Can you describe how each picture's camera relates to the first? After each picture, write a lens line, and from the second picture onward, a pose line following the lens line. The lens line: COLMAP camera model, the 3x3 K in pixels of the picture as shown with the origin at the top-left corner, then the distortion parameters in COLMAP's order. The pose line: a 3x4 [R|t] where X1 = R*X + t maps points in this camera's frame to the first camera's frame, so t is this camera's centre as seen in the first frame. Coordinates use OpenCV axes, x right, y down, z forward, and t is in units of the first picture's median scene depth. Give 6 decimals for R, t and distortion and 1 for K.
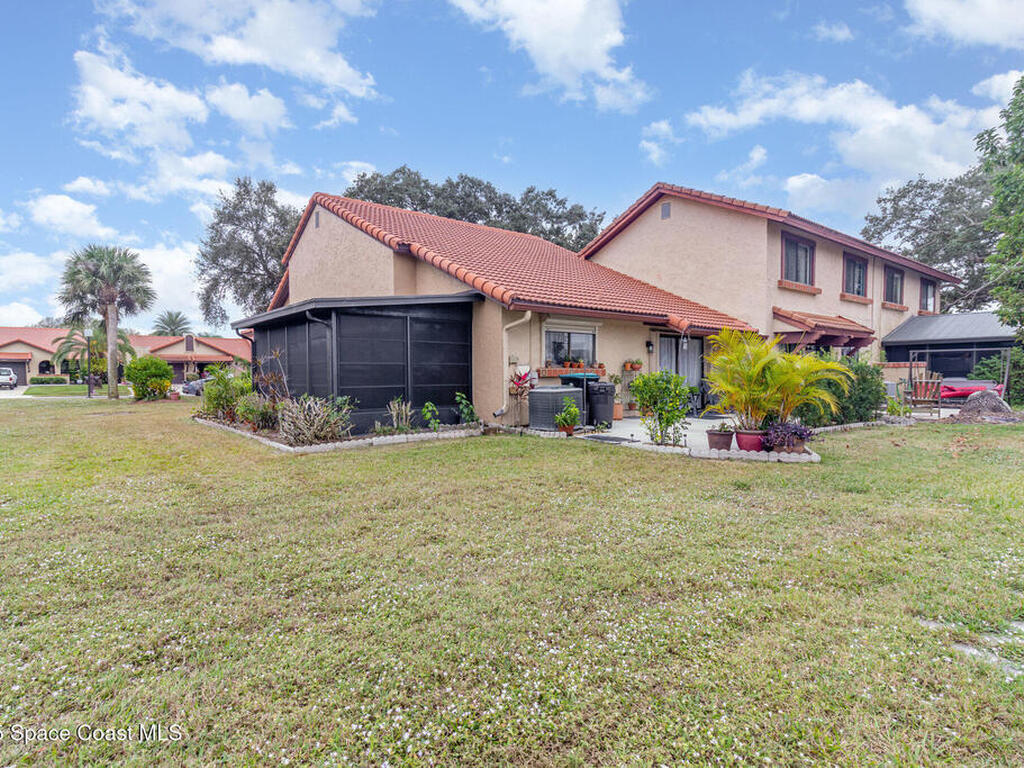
lens RADIAL K [[529.7, 0, 509.6], [0, 529.7, 389.3], [0, 0, 1]] dist [0.002513, 0.000180]
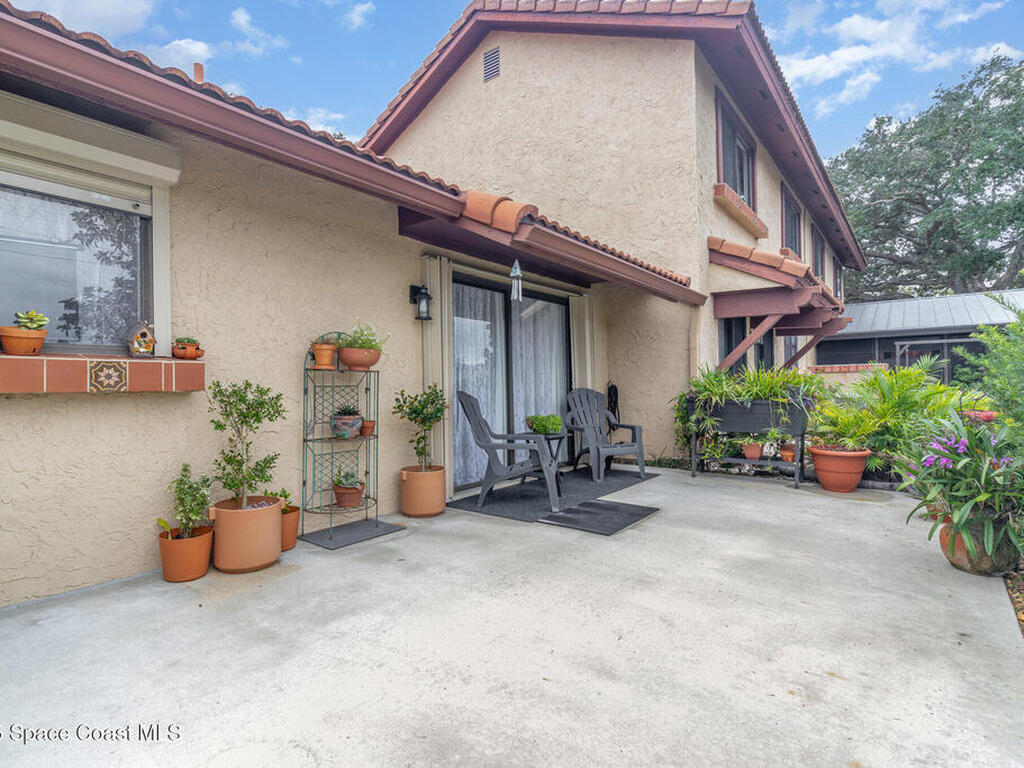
lens RADIAL K [[529.7, 0, 511.7], [0, 529.7, 381.2], [0, 0, 1]] dist [0.002513, 0.000180]
pose [[0.968356, -0.008861, 0.249417, 0.215824], [0.020301, 0.998854, -0.043333, -0.013430], [-0.248748, 0.047025, 0.967426, 0.606680]]
